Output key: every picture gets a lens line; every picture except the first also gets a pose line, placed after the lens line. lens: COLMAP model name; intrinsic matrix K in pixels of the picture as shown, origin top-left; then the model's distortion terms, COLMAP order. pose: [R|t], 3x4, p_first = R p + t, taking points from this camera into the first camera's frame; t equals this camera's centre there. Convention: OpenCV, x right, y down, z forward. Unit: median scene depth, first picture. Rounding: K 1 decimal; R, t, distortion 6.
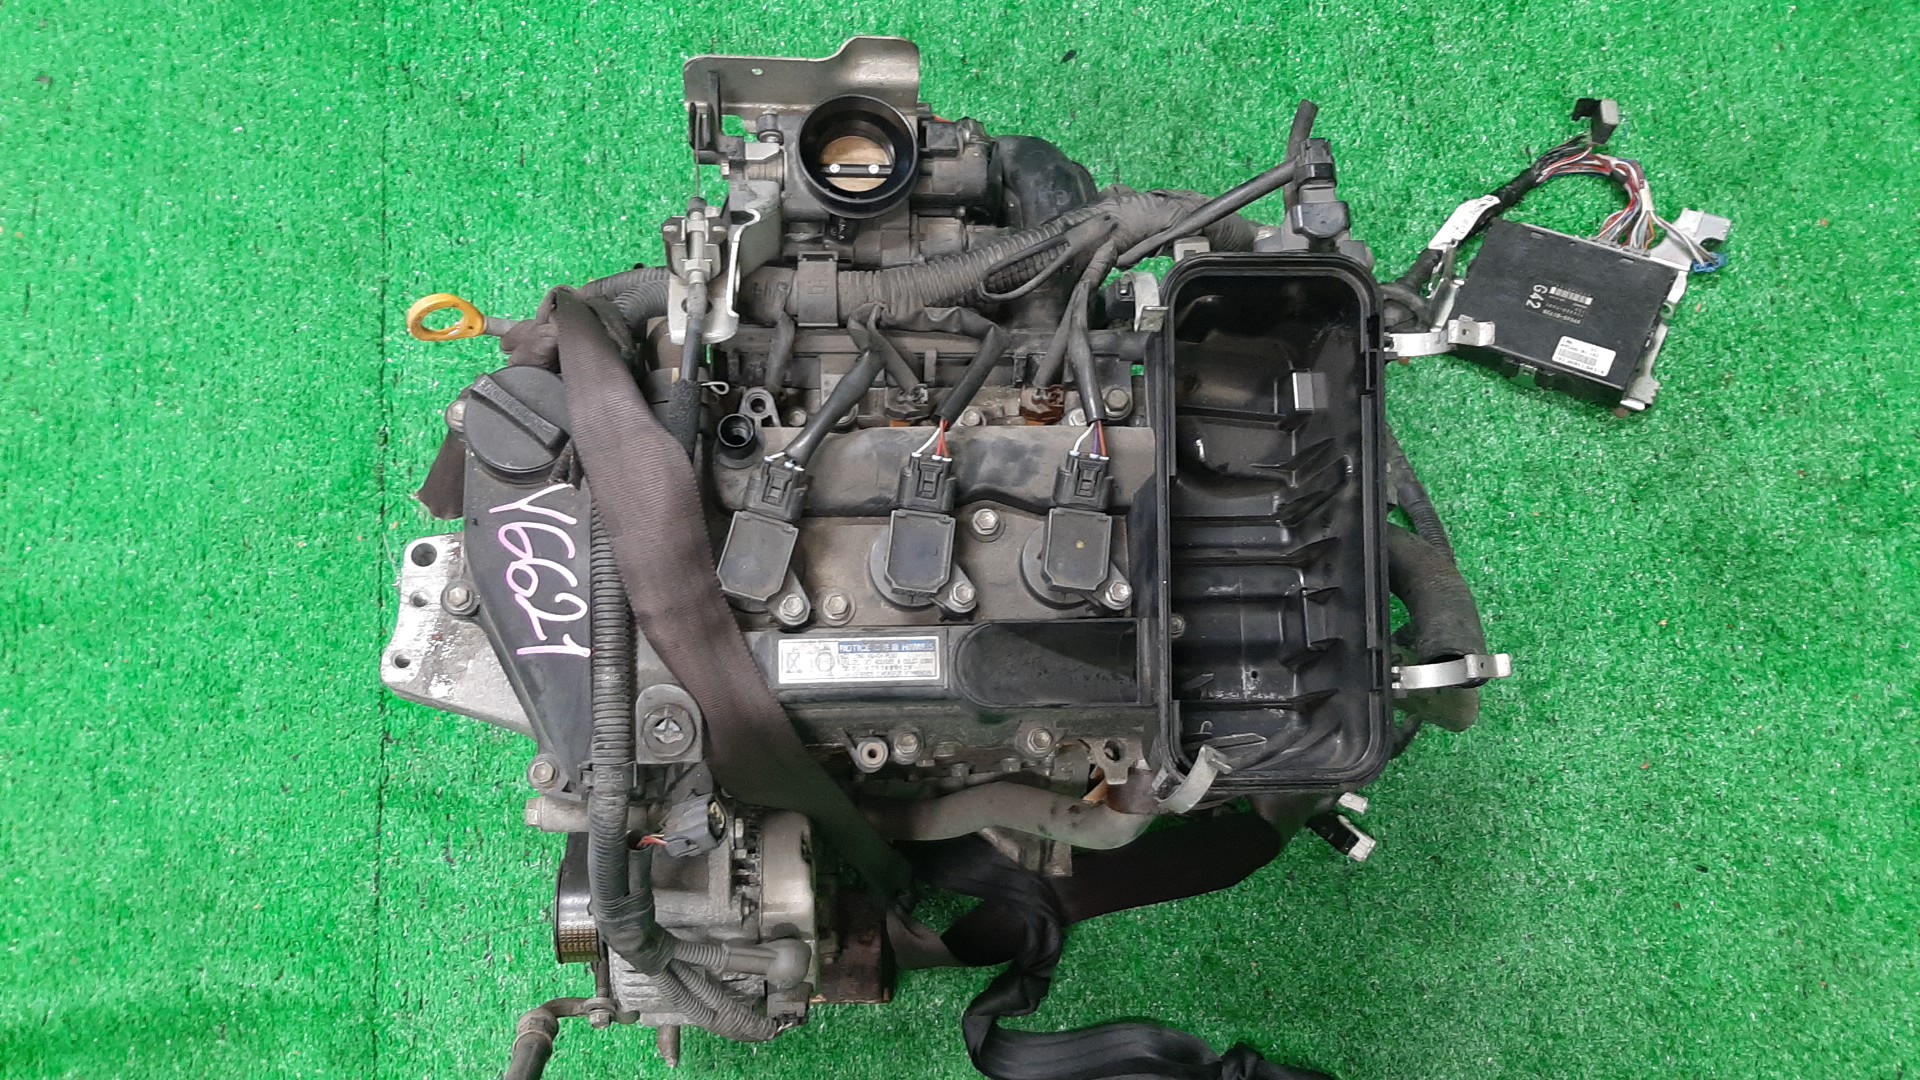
lens RADIAL K [[1504.9, 0, 965.5], [0, 1504.9, 540.5], [0, 0, 1]] dist [-0.007079, -0.002955]
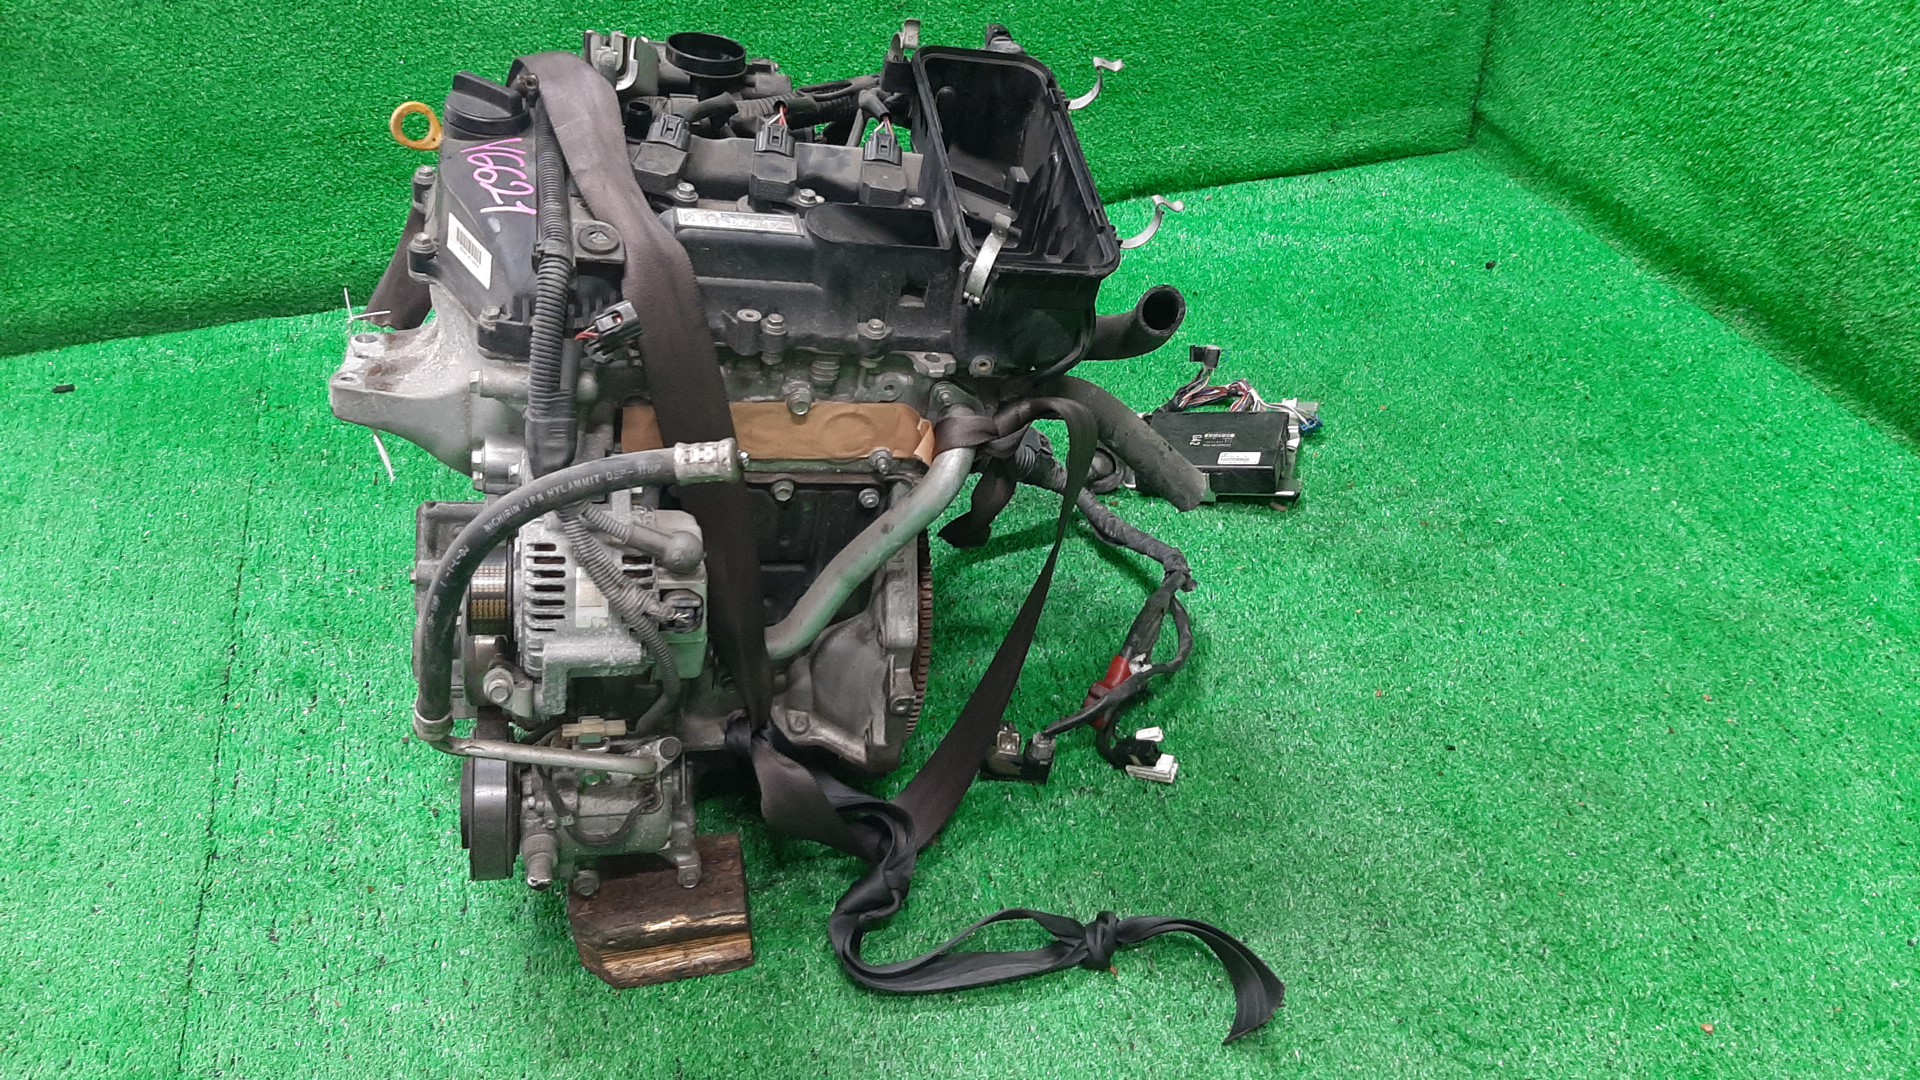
lens RADIAL K [[1504.9, 0, 955.1], [0, 1504.9, 538.0], [0, 0, 1]] dist [-0.007079, -0.002955]
pose [[0.980104, -0.055706, 0.190510, -0.154137], [0.157639, 0.801691, -0.576577, 1.148786], [-0.120611, 0.595137, 0.794522, 0.054323]]
